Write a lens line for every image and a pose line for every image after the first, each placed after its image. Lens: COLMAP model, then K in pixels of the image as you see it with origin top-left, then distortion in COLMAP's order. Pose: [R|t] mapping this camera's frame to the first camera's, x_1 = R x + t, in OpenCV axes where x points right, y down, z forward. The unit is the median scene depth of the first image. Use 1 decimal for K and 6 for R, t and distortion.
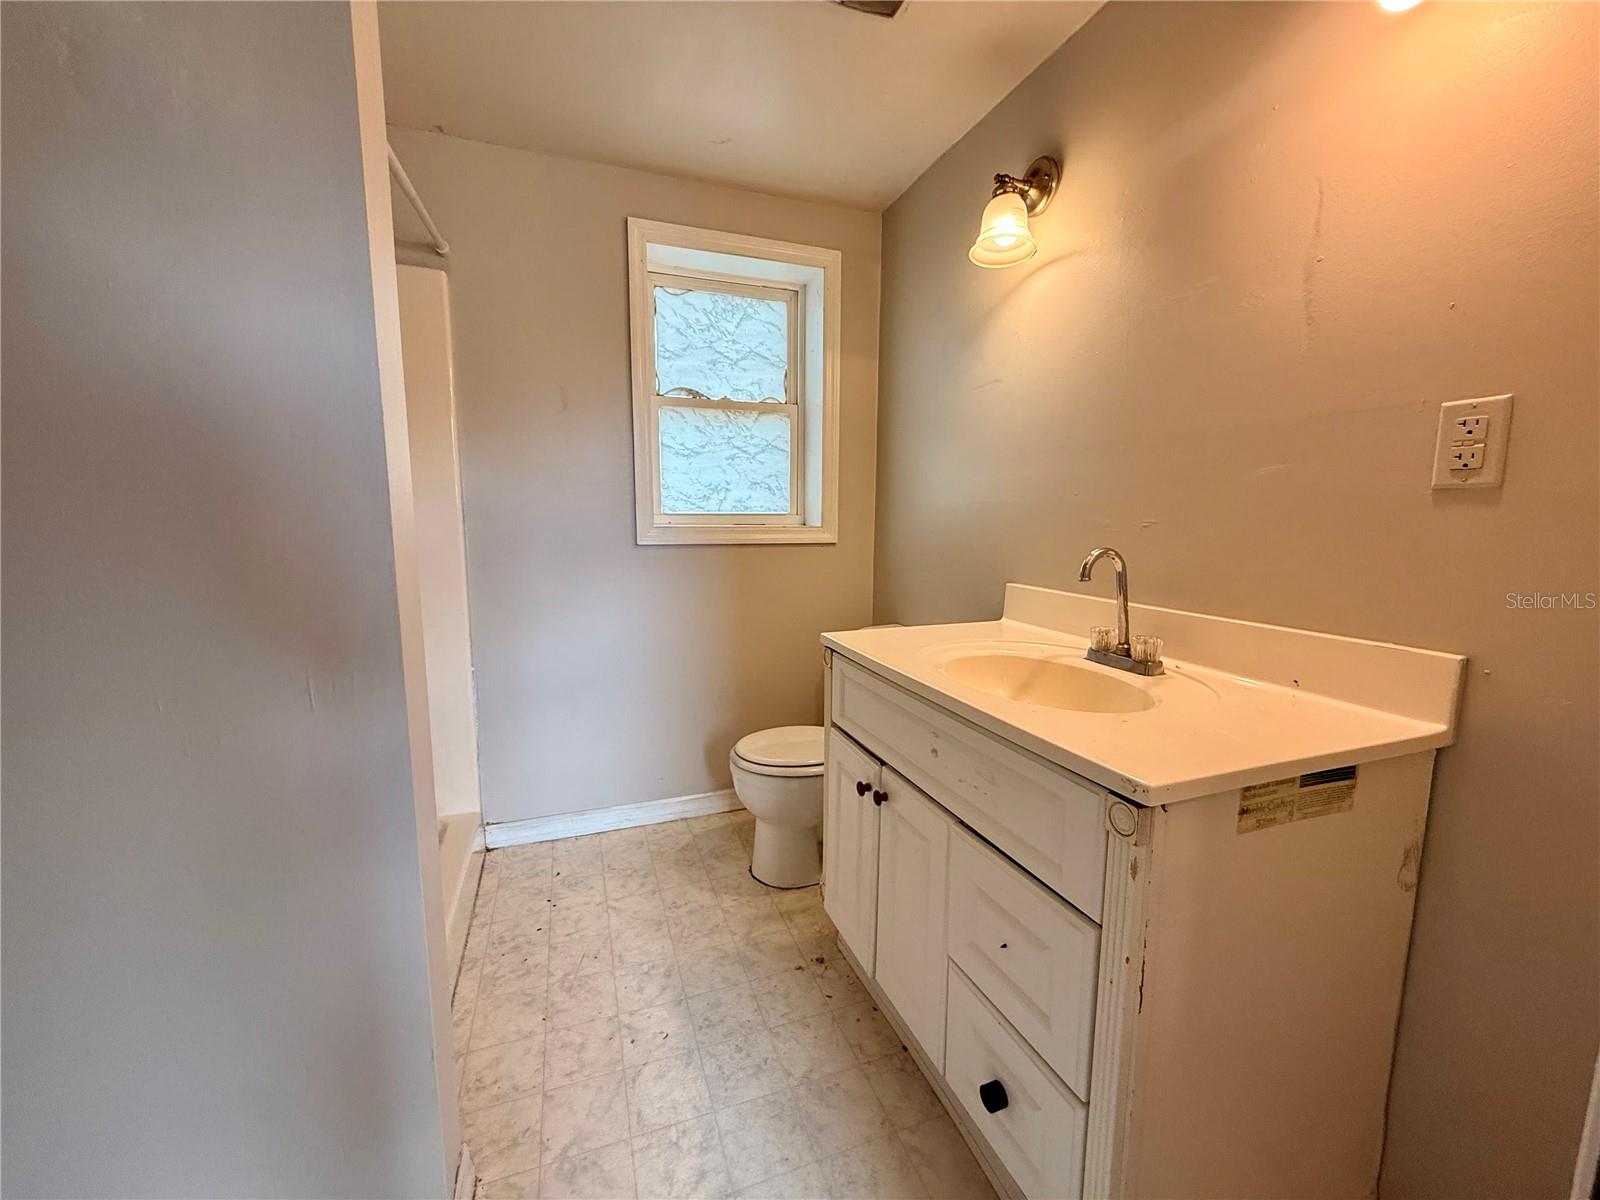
lens RADIAL K [[638.3, 0, 801.1], [0, 638.3, 598.1], [0, 0, 1]] dist [-0.001659, -0.000574]
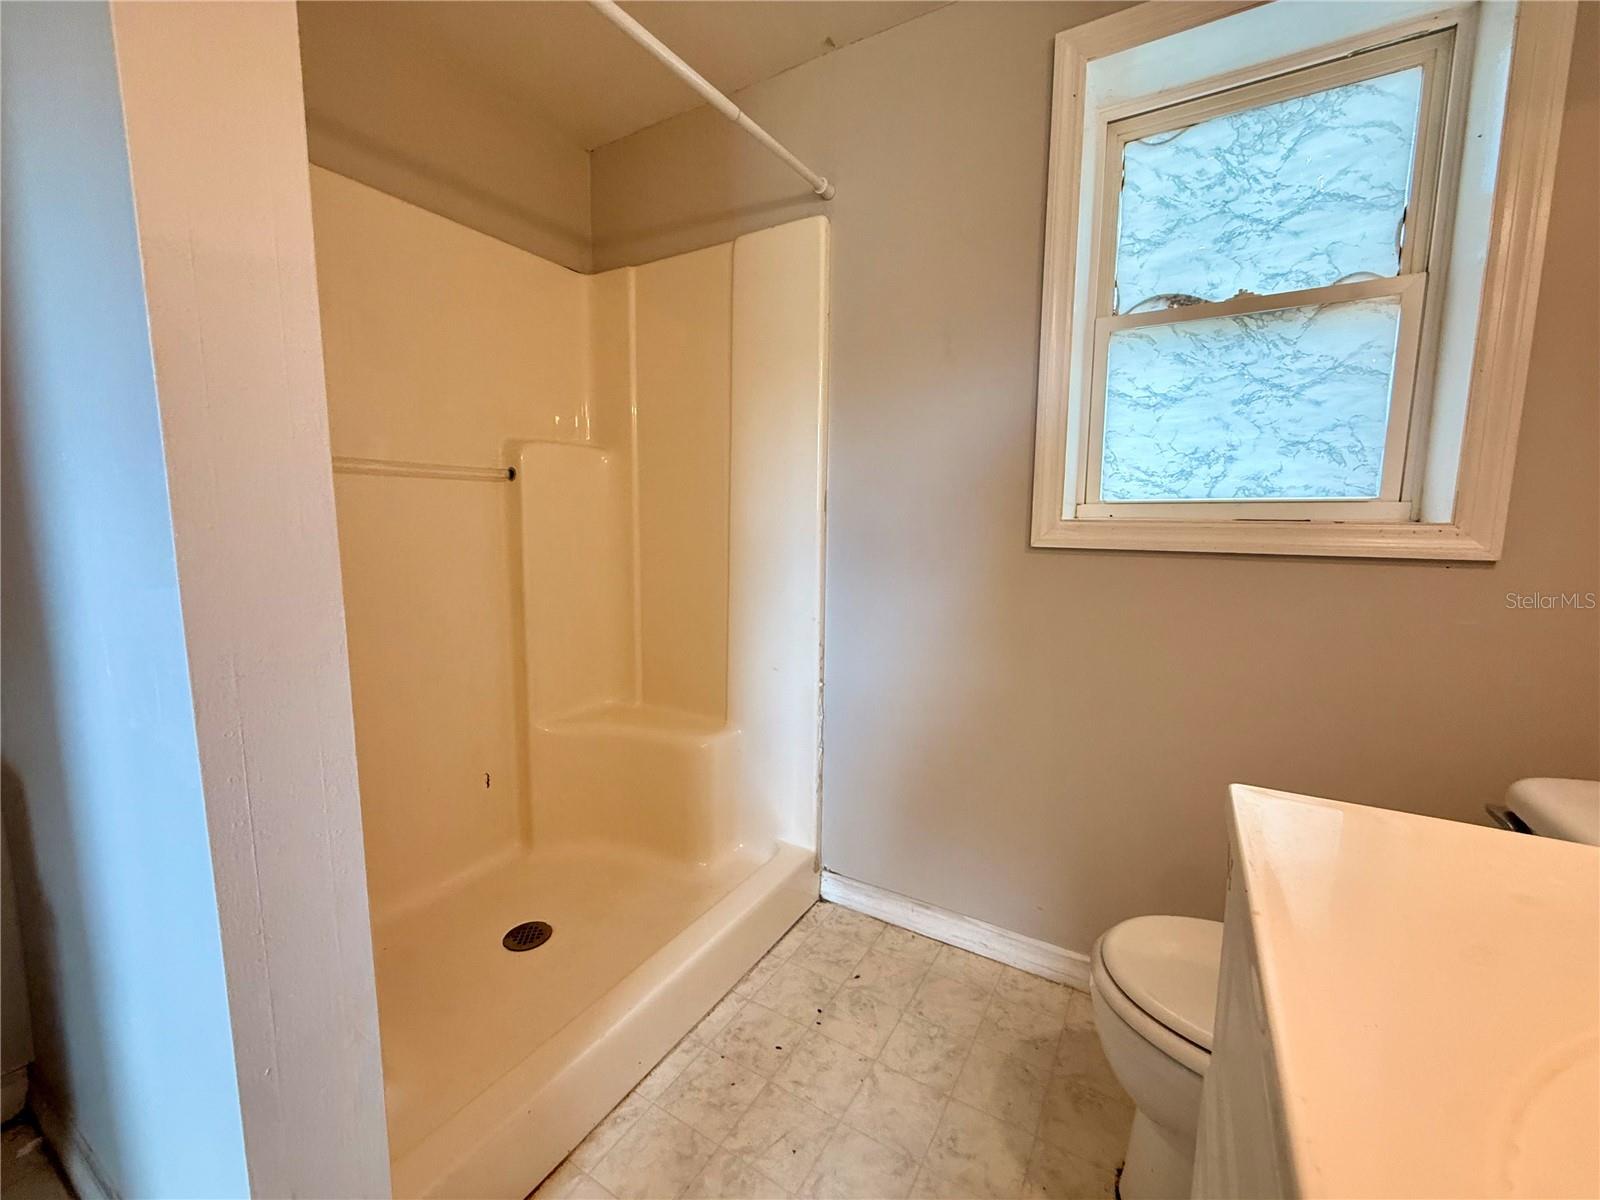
lens RADIAL K [[638.3, 0, 796.3], [0, 638.3, 597.5], [0, 0, 1]] dist [-0.001659, -0.000574]
pose [[0.623217, 0.093255, -0.776469, 0.096043], [-0.110218, 0.993429, 0.030848, -0.022945], [0.774243, 0.066356, 0.629400, 0.360111]]
